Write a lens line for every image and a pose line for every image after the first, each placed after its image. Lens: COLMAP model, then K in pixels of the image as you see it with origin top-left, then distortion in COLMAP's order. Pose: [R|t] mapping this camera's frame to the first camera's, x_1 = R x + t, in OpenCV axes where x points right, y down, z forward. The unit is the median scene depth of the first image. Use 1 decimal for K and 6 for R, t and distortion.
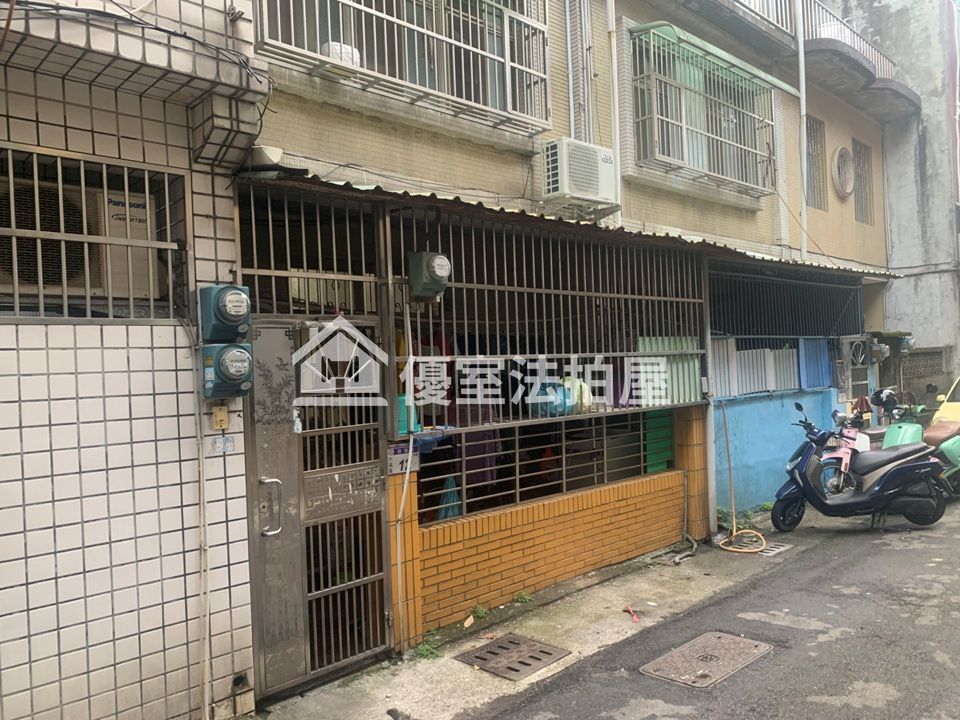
lens RADIAL K [[744.2, 0, 481.8], [0, 744.2, 372.8], [0, 0, 1]] dist [0.008666, -0.009357]
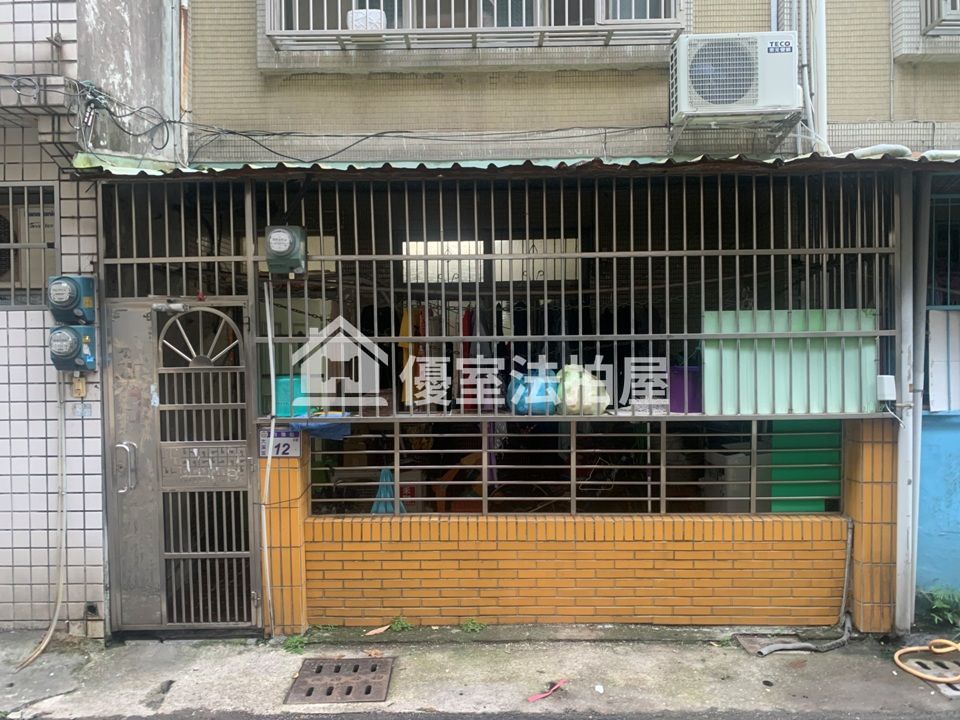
lens RADIAL K [[740.5, 0, 465.5], [0, 740.5, 365.2], [0, 0, 1]] dist [0.013404, -0.012599]
pose [[0.699152, 0.053644, -0.712957, 0.574066], [-0.021542, 0.998309, 0.053989, -0.032423], [0.714648, -0.022388, 0.699126, 0.380929]]
